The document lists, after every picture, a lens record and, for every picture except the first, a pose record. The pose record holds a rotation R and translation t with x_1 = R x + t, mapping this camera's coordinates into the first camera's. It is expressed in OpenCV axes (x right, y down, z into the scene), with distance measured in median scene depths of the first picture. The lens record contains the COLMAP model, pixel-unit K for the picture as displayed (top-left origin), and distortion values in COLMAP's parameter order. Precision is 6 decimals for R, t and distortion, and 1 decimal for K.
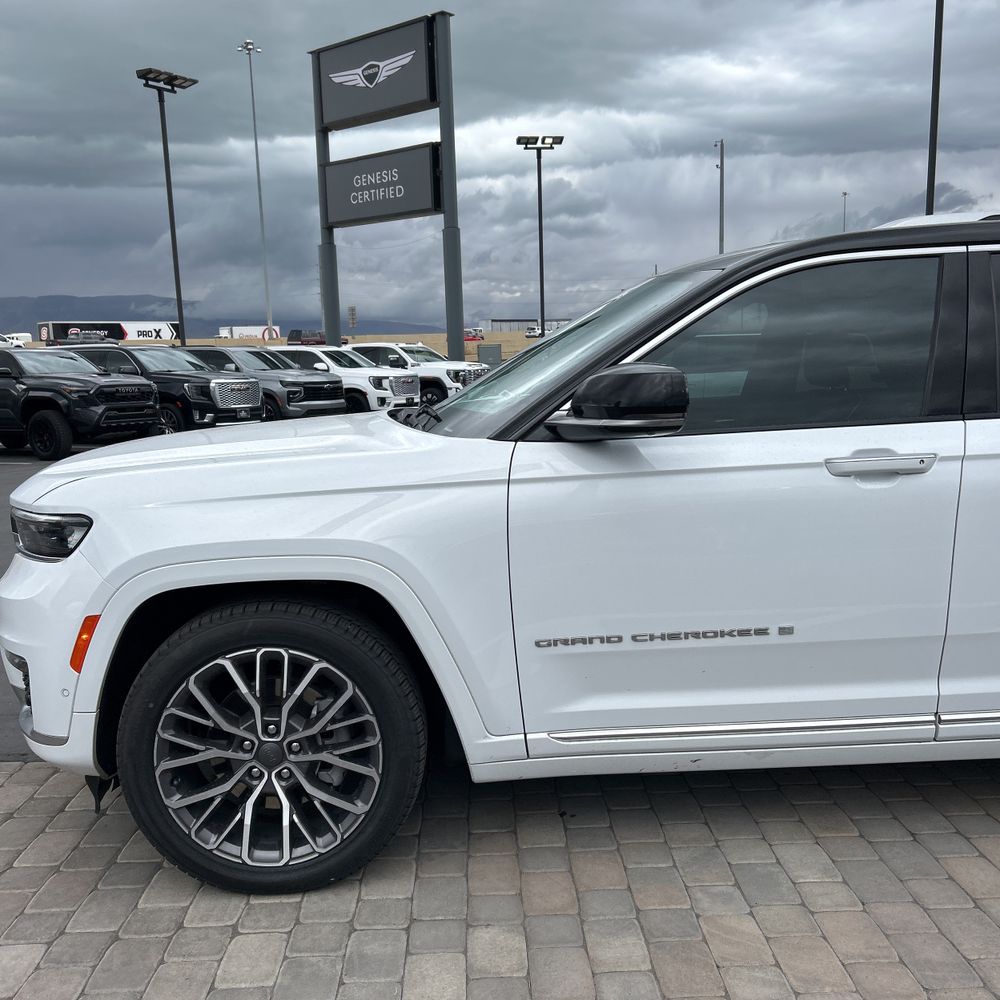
lens RADIAL K [[1000.6, 0, 499.7], [0, 1000.6, 487.1], [0, 0, 1]] dist [0.109284, -0.216331]
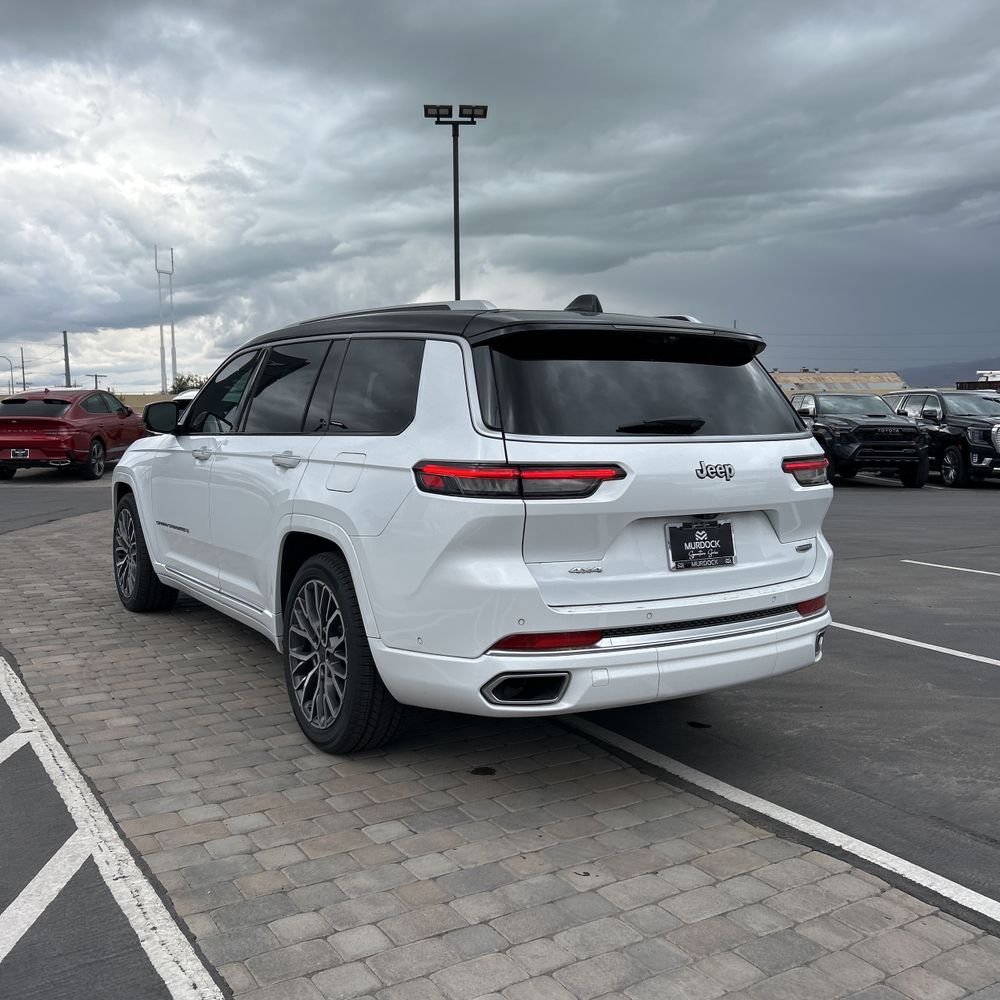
lens RADIAL K [[1003.5, 0, 499.4], [0, 1003.5, 489.3], [0, 0, 1]] dist [0.074265, -0.105408]
pose [[0.513031, 0.096759, -0.852899, 2.185331], [-0.130354, 0.990884, 0.034003, -0.084865], [0.848415, 0.093735, 0.520967, 0.398462]]
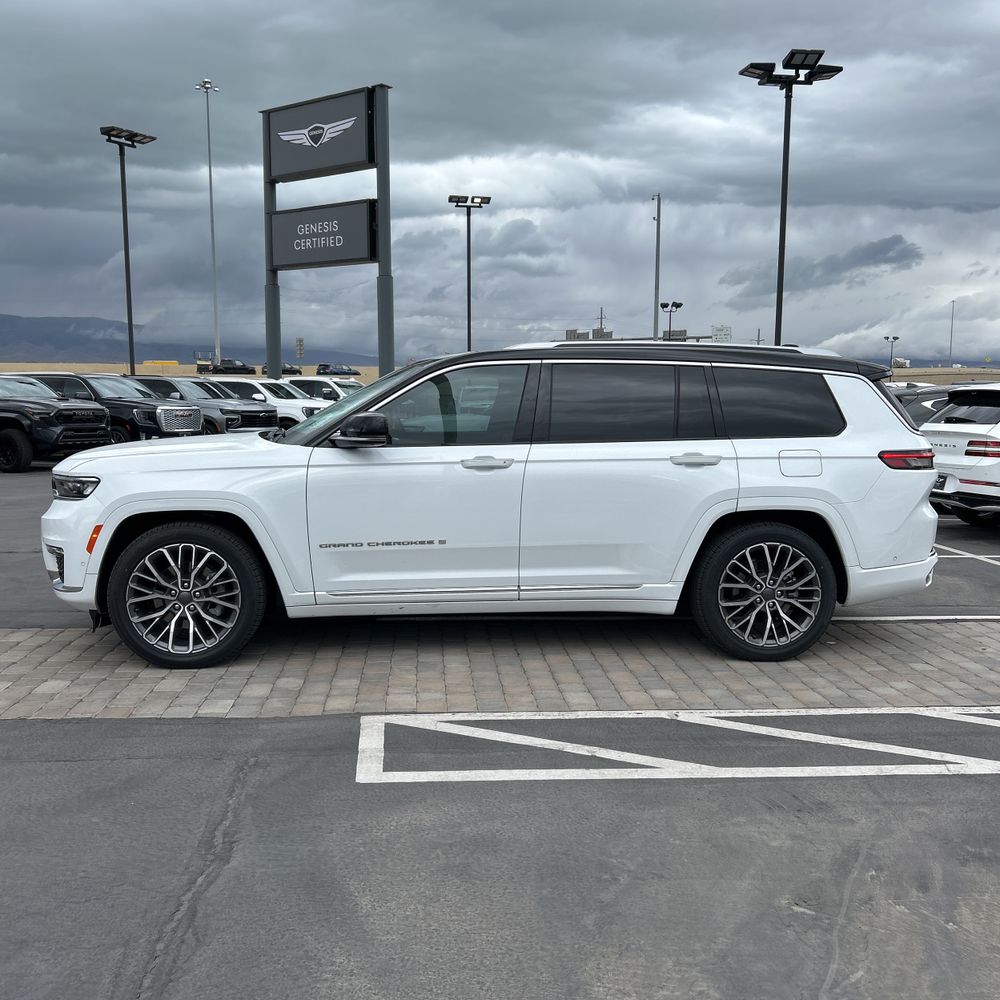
lens RADIAL K [[996.2, 0, 503.2], [0, 996.2, 475.4], [0, 0, 1]] dist [0.135218, -0.303183]
pose [[0.998087, 0.026990, 0.055616, 0.271844], [-0.024450, 0.998649, -0.045844, 0.090056], [-0.056778, 0.044397, 0.997399, -0.991460]]
